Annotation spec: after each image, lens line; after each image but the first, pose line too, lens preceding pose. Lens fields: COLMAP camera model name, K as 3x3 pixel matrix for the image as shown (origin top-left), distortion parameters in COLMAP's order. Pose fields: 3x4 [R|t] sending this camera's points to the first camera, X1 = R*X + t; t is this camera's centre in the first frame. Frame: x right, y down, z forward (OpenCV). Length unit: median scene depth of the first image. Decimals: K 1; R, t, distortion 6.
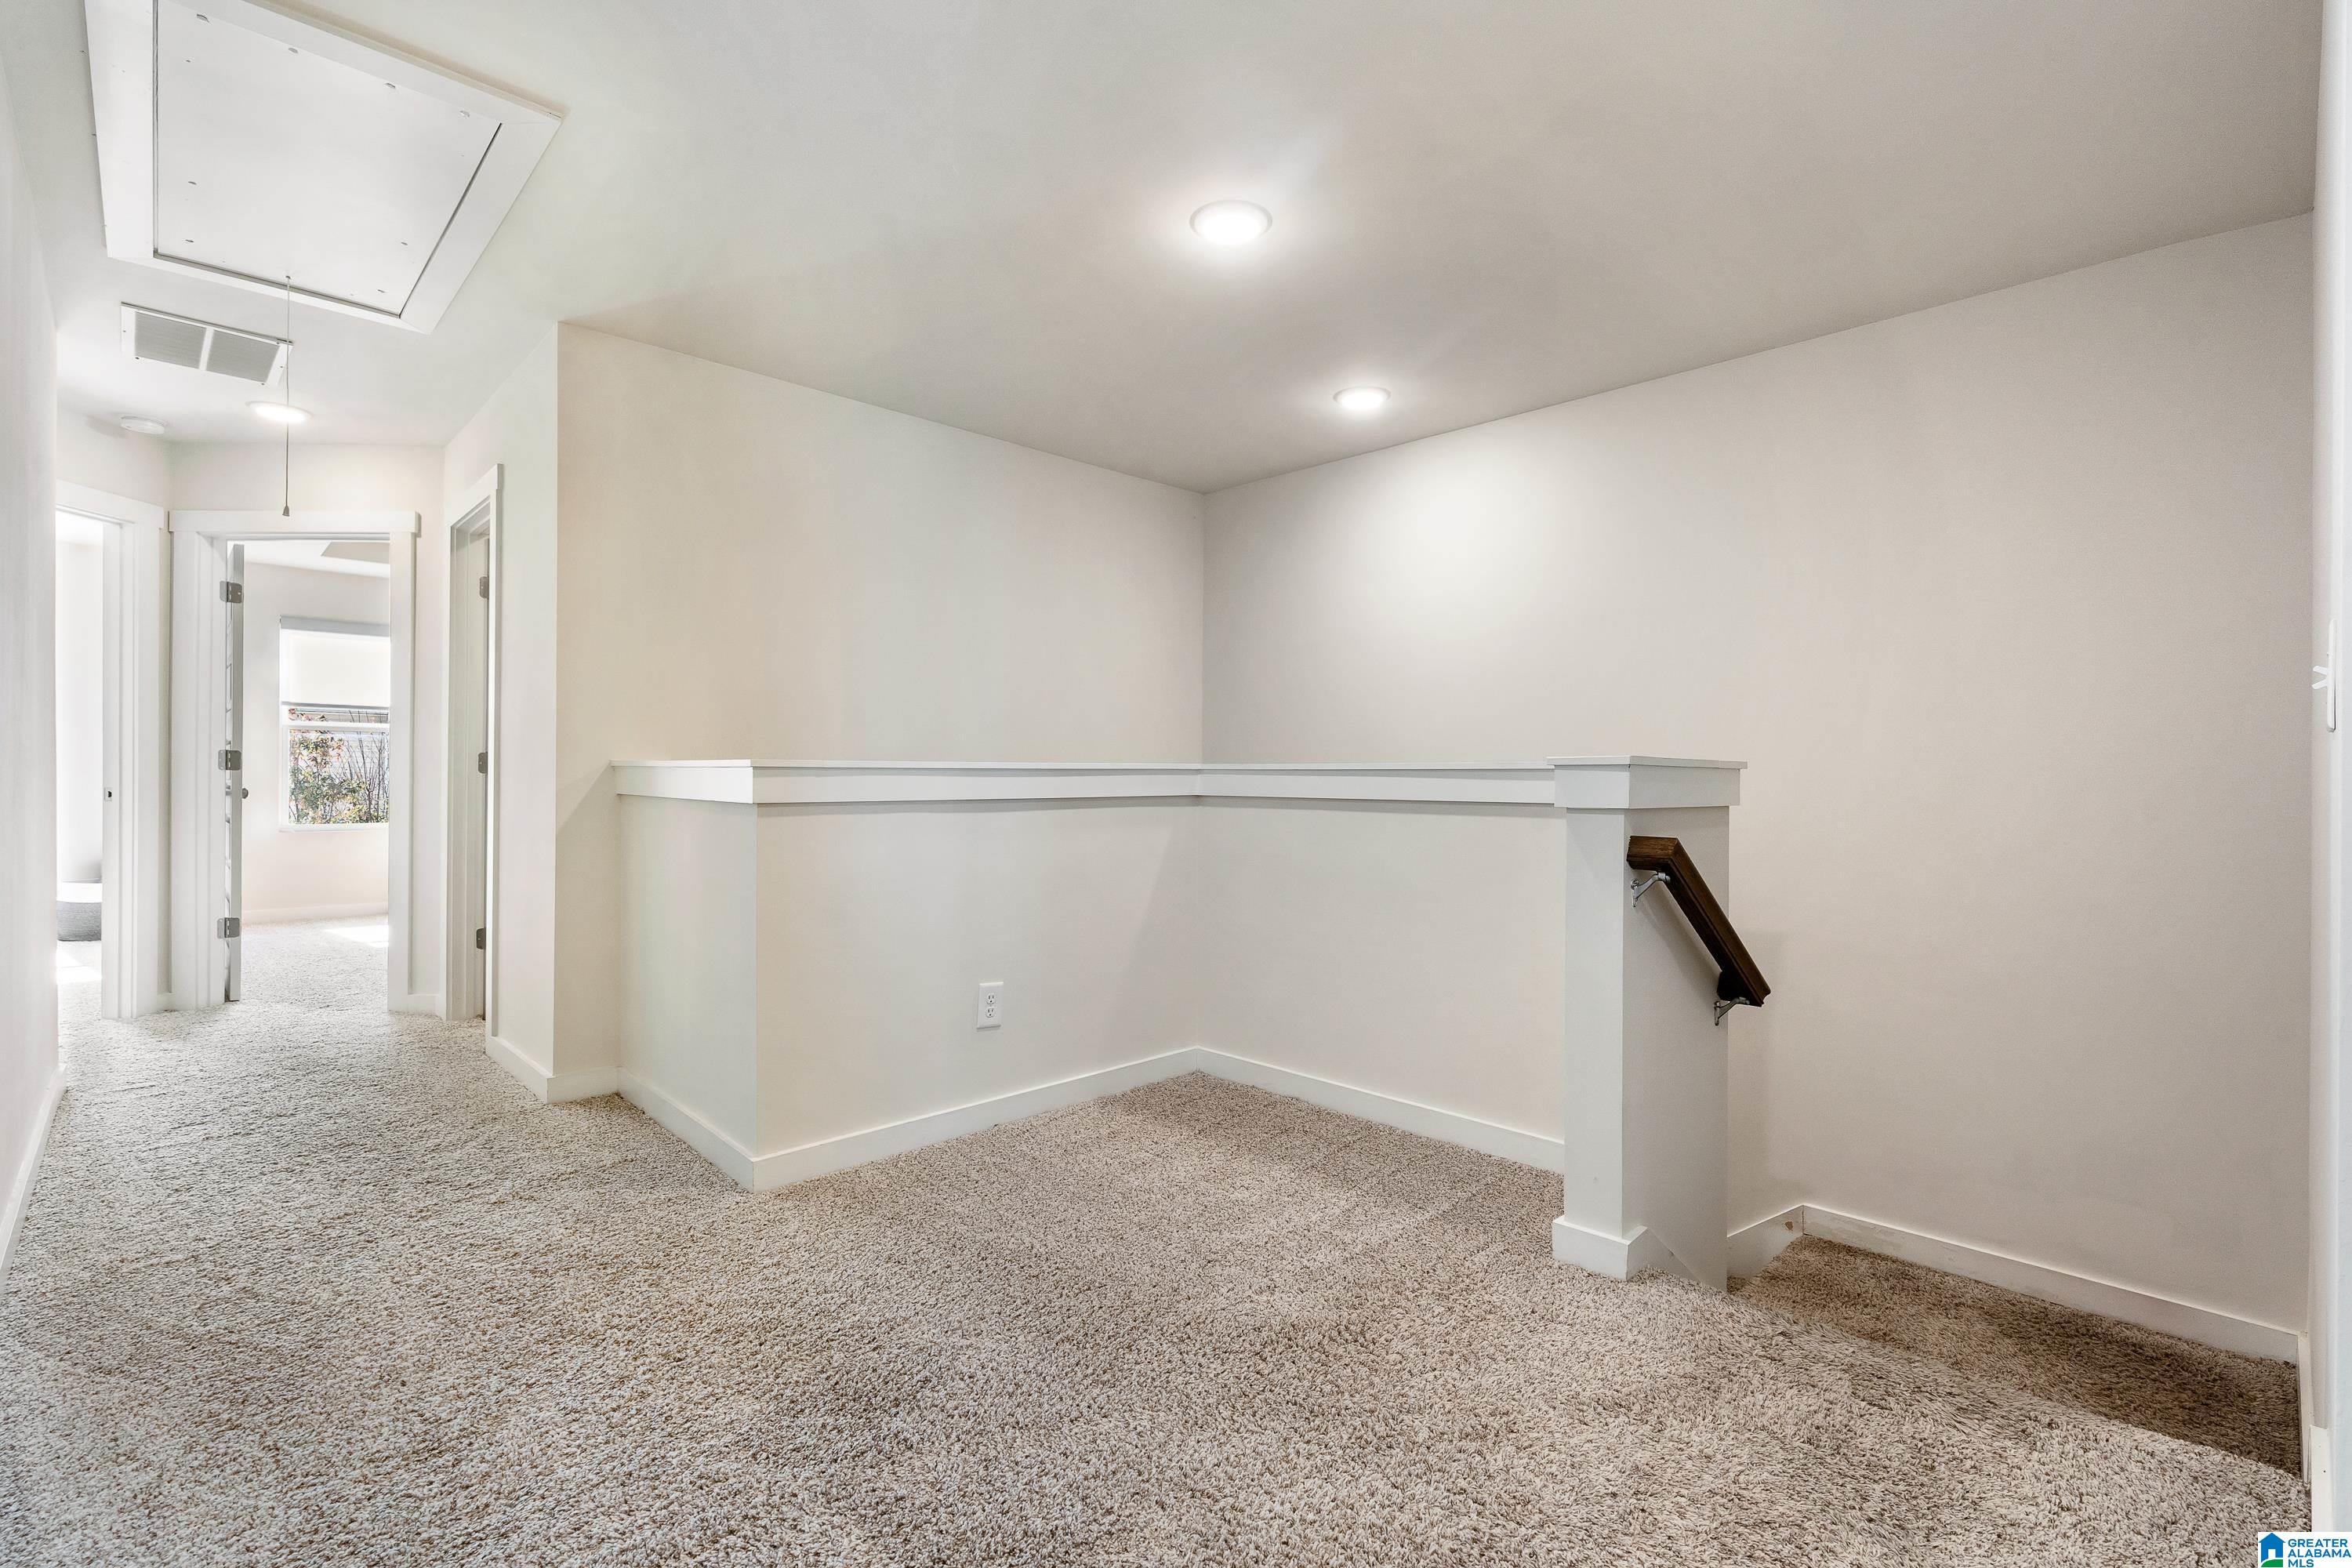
lens RADIAL K [[1073.2, 0, 1176.0], [0, 1073.2, 784.0], [0, 0, 1]] dist [-0.002881, 0.000383]
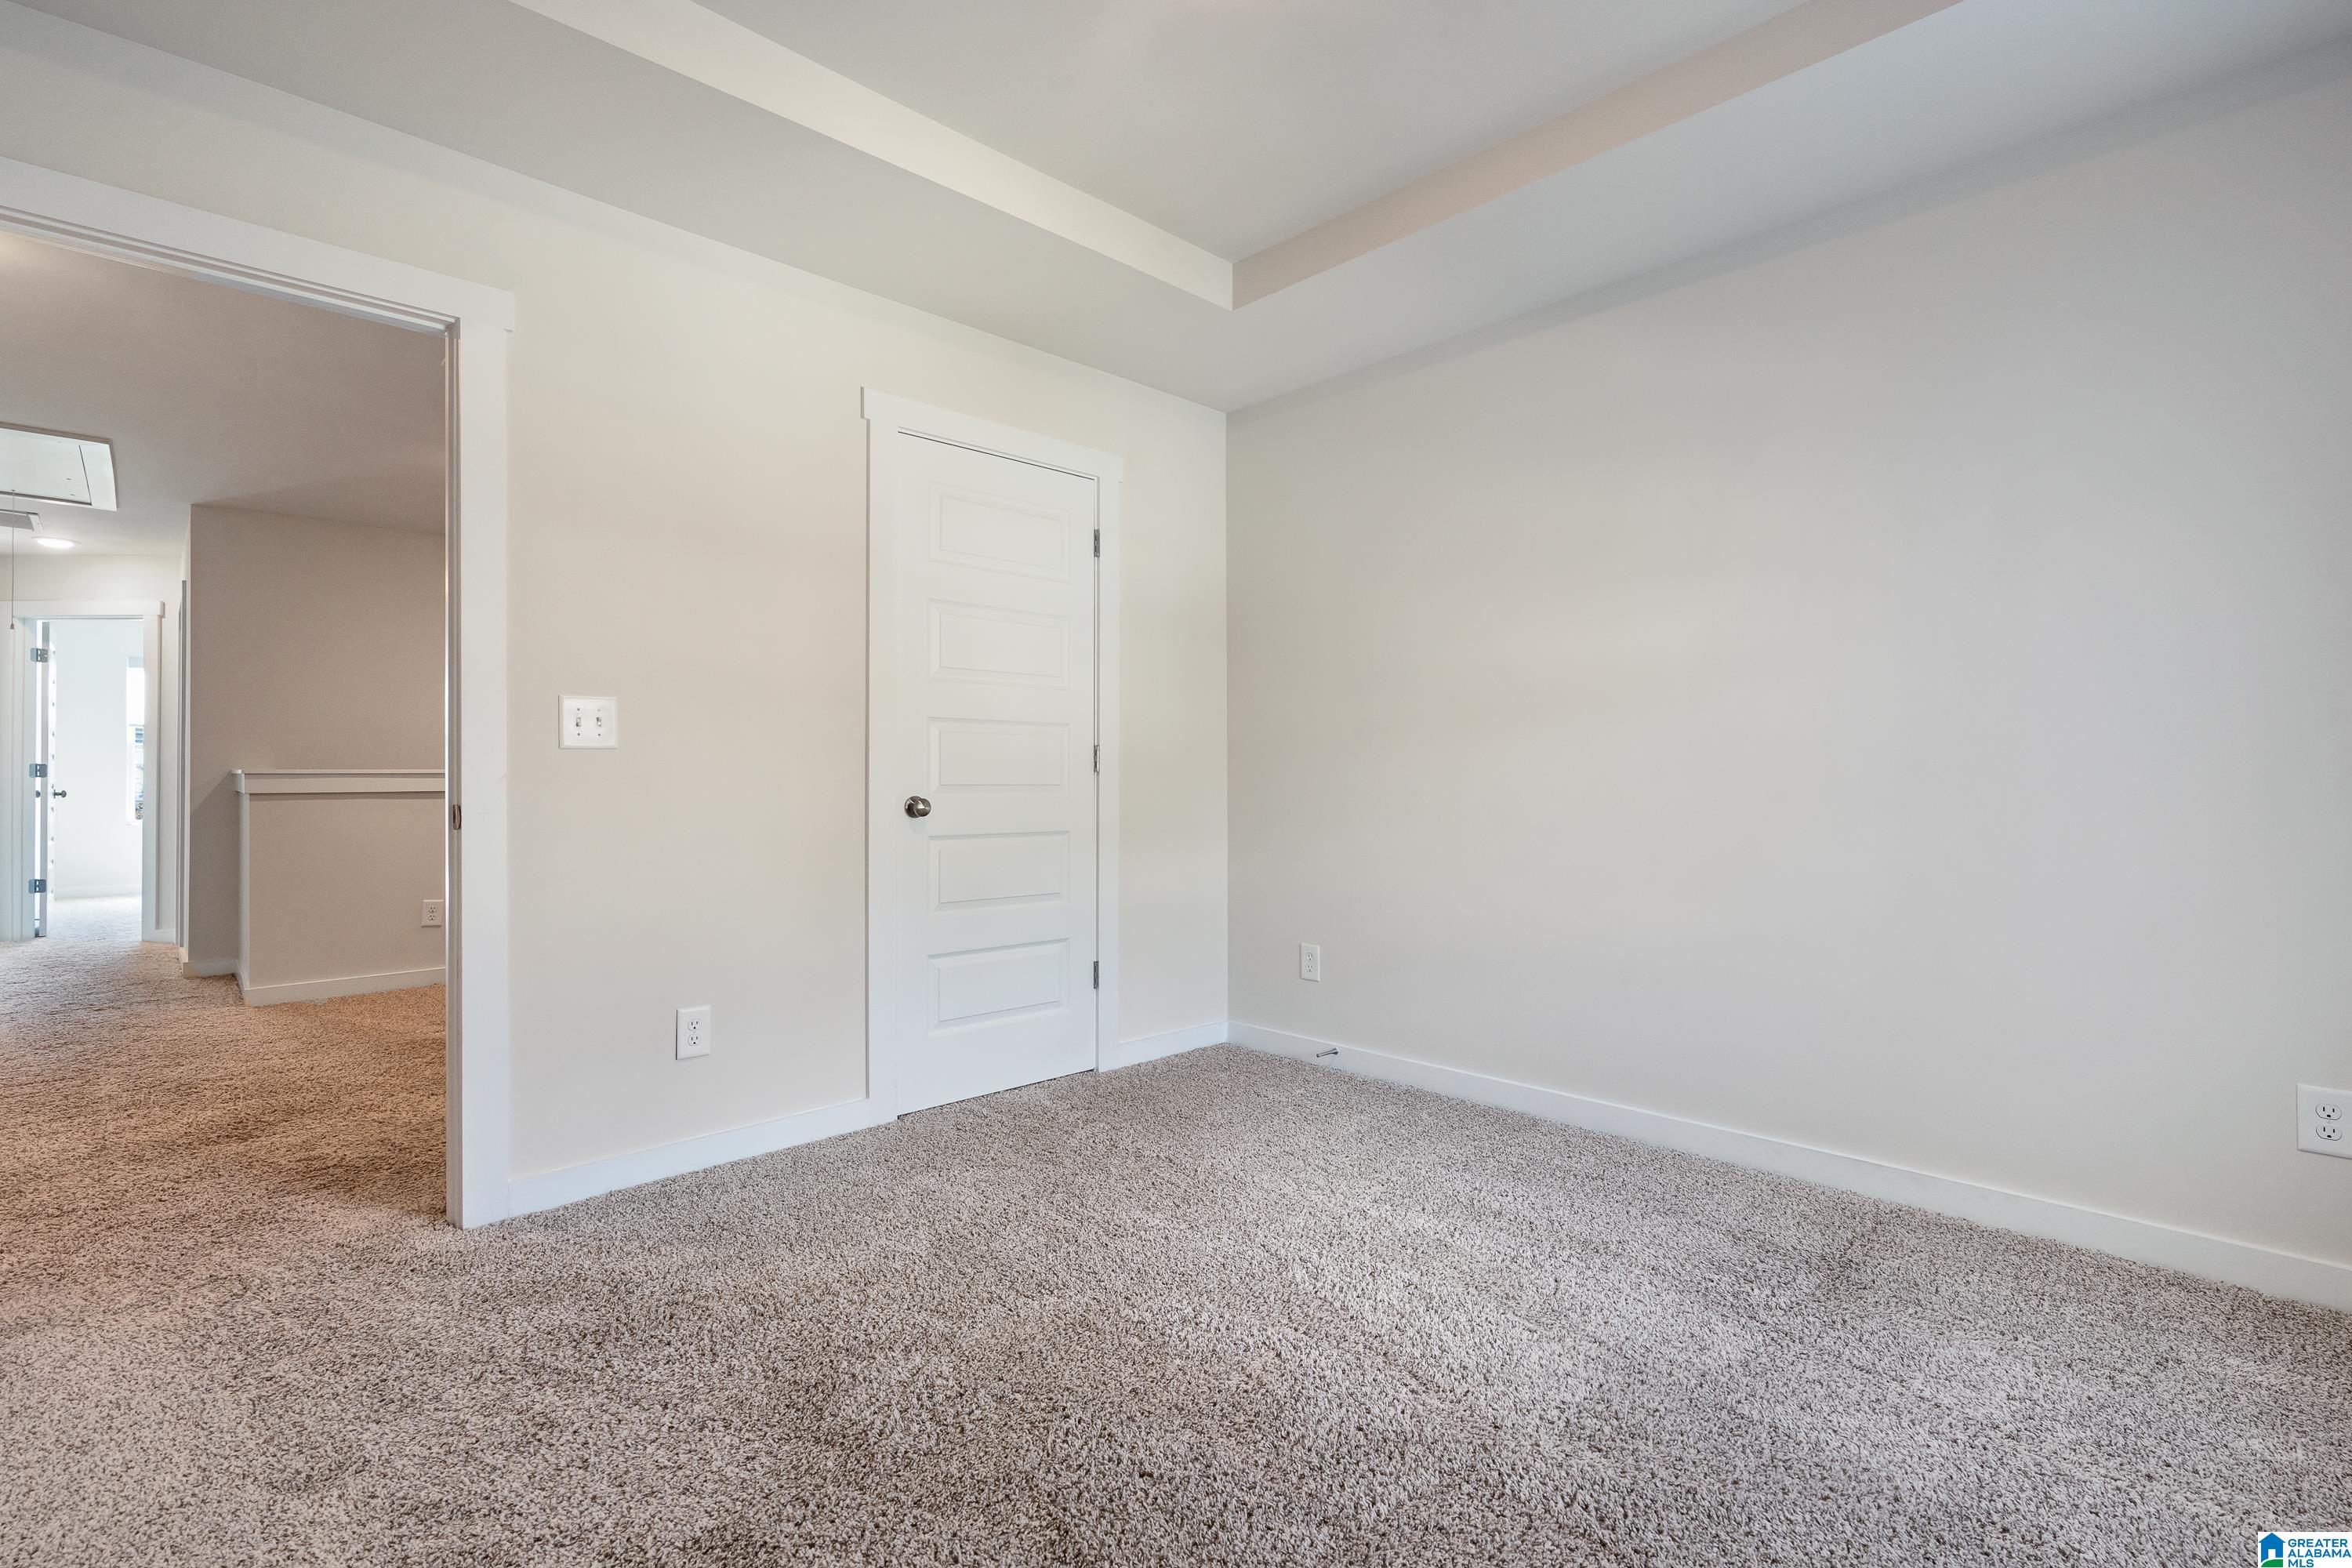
lens RADIAL K [[1079.2, 0, 1182.4], [0, 1079.2, 799.1], [0, 0, 1]] dist [-0.001508, 0.000604]
pose [[0.999986, -0.005201, 0.000630, 0.689335], [0.005197, 0.999960, 0.007216, 0.013201], [-0.000667, -0.007212, 0.999974, -0.478285]]
